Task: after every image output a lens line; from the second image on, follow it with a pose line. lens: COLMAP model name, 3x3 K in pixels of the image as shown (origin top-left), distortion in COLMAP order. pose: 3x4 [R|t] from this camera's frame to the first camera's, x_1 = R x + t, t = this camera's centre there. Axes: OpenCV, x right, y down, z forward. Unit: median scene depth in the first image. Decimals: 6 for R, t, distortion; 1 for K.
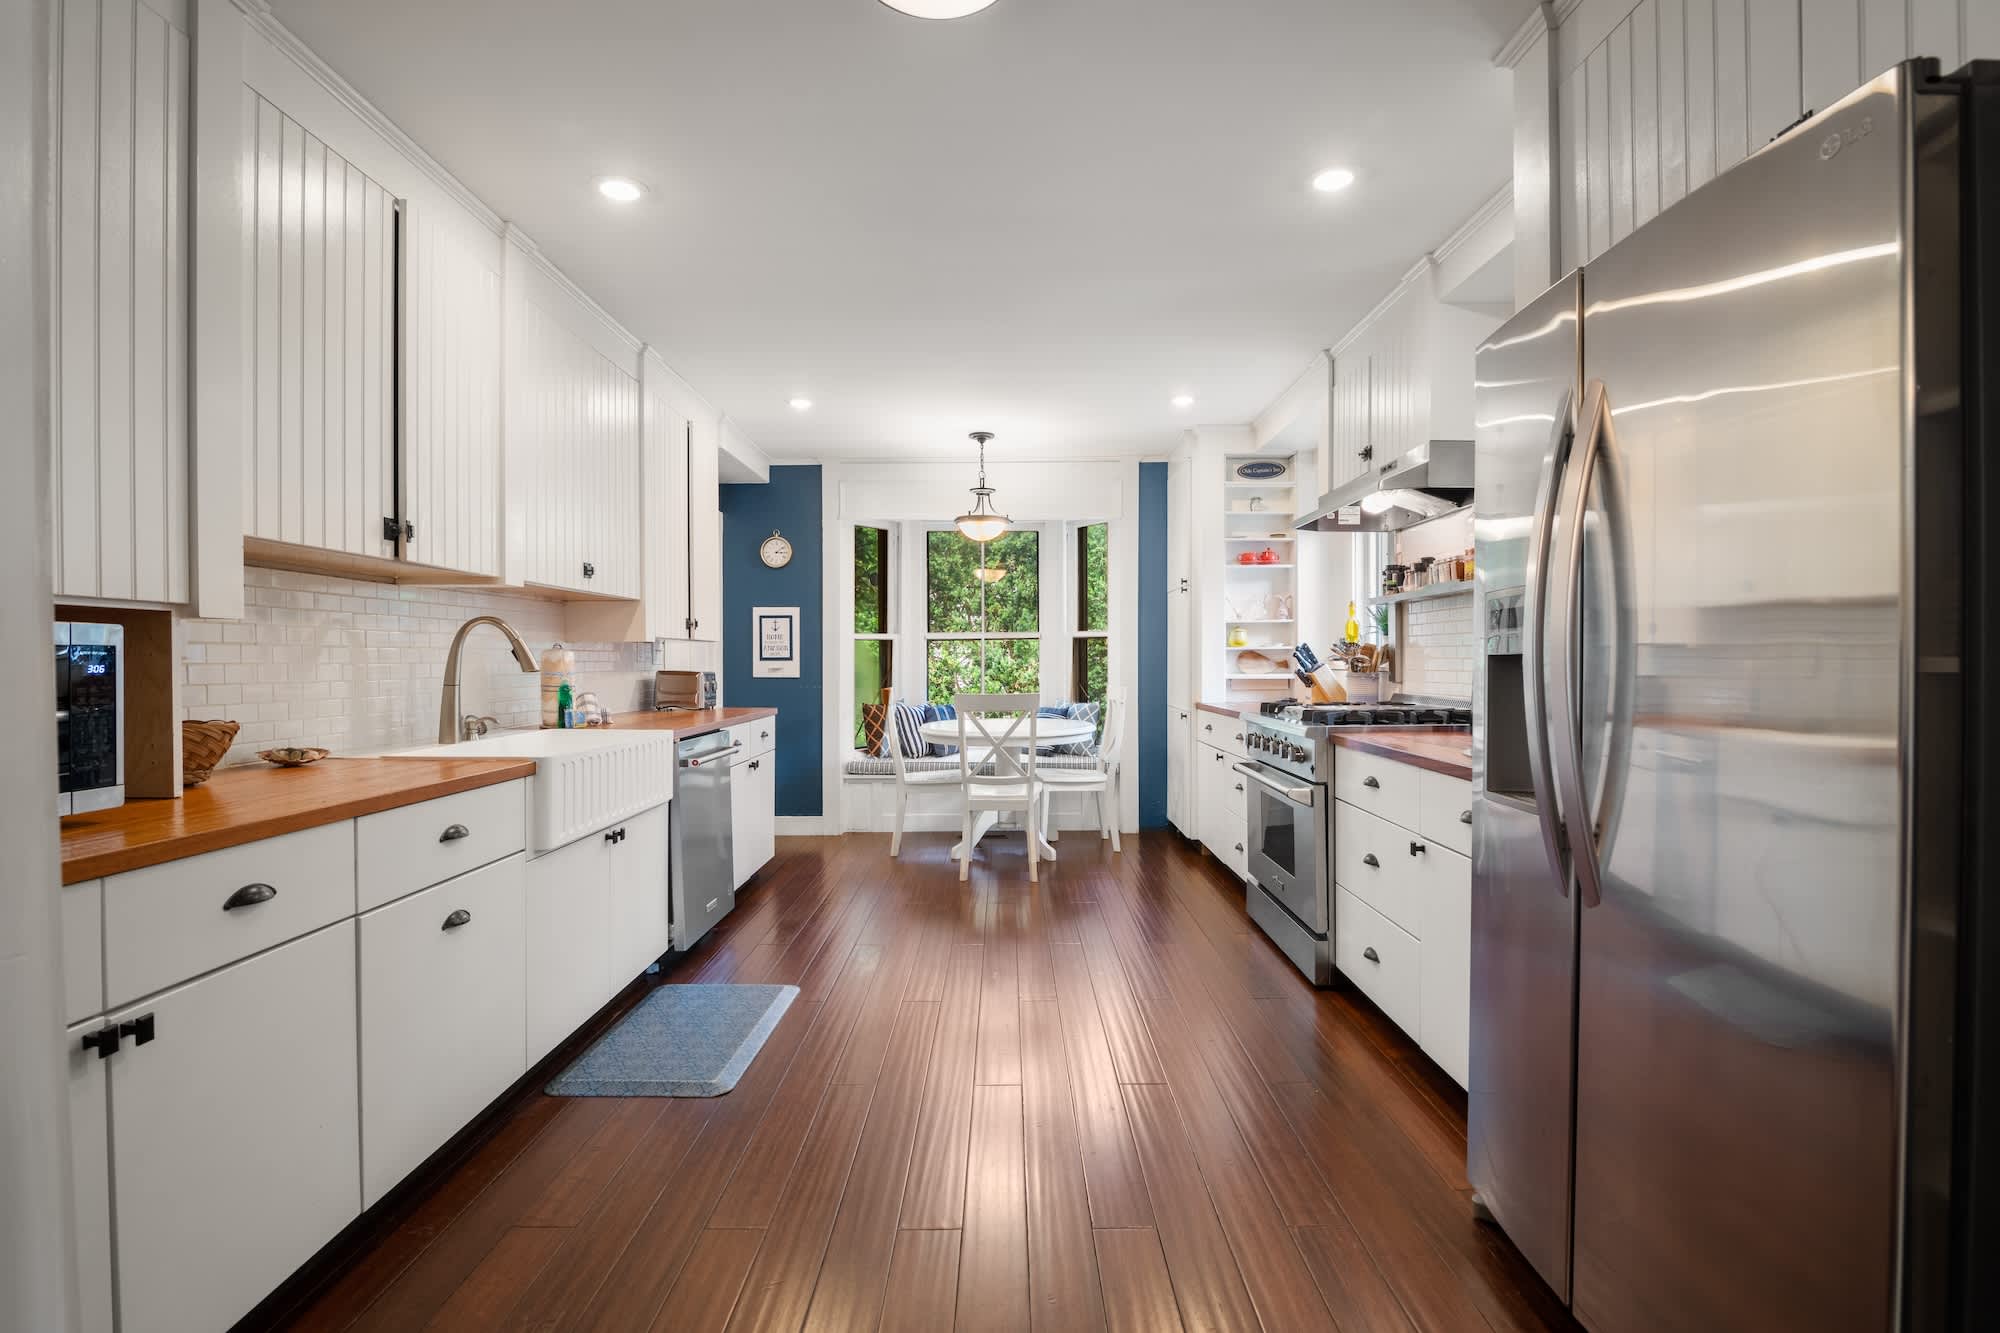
lens RADIAL K [[938.0, 0, 1000.0], [0, 938.0, 666.5], [0, 0, 1]] dist [0.000003, -0.000003]
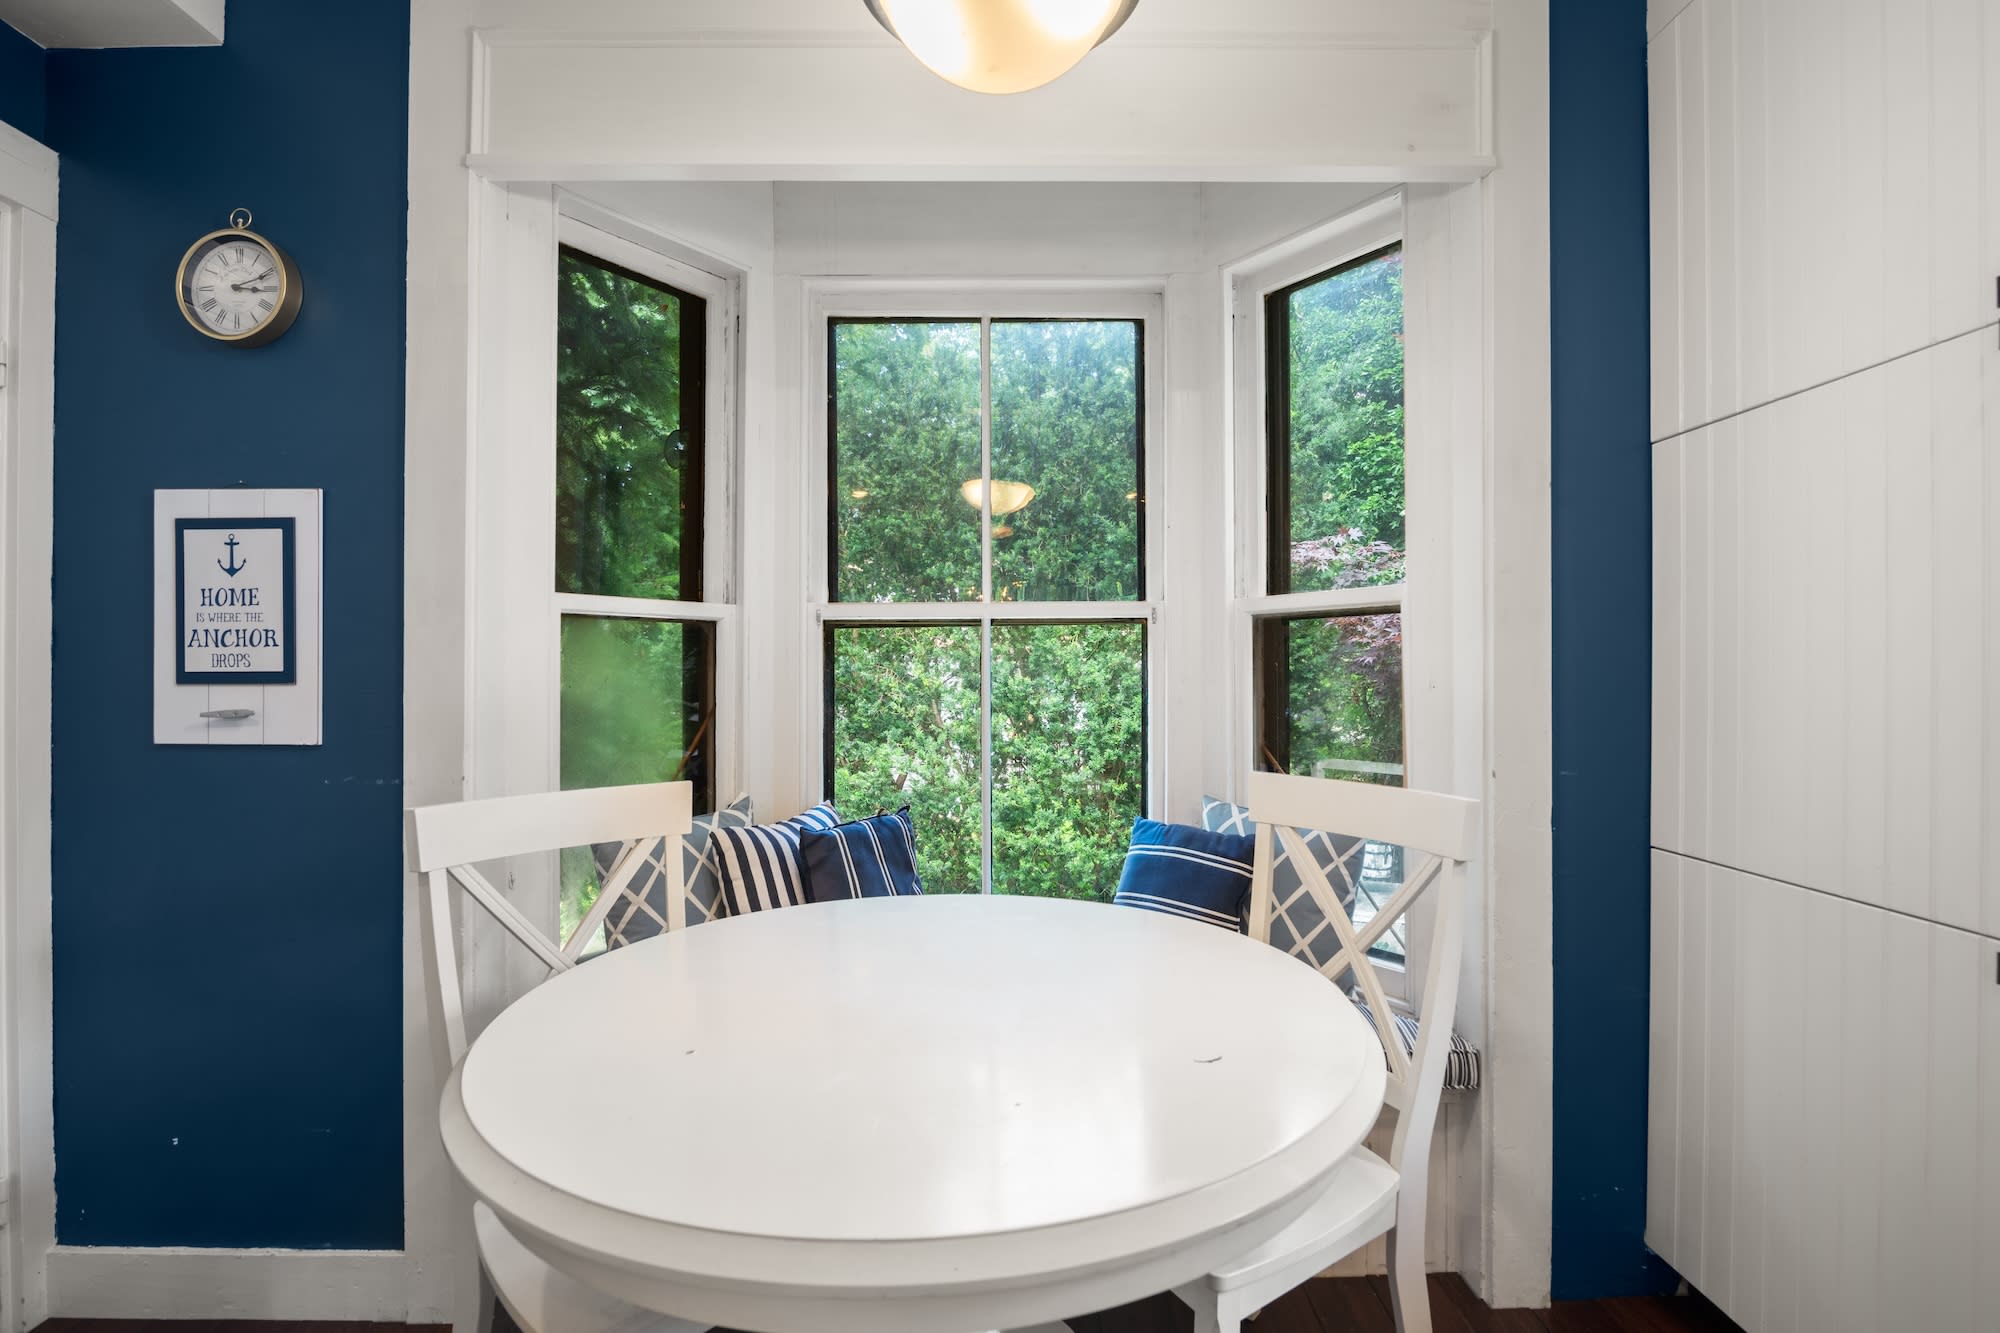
lens RADIAL K [[922.3, 0, 1000.0], [0, 922.3, 666.5], [0, 0, 1]] dist [-0.000592, -0.000103]
pose [[0.999956, 0.001201, 0.009265, -0.016694], [-0.001013, 0.999793, -0.020343, -0.005590], [-0.009288, 0.020333, 0.999750, 0.668258]]
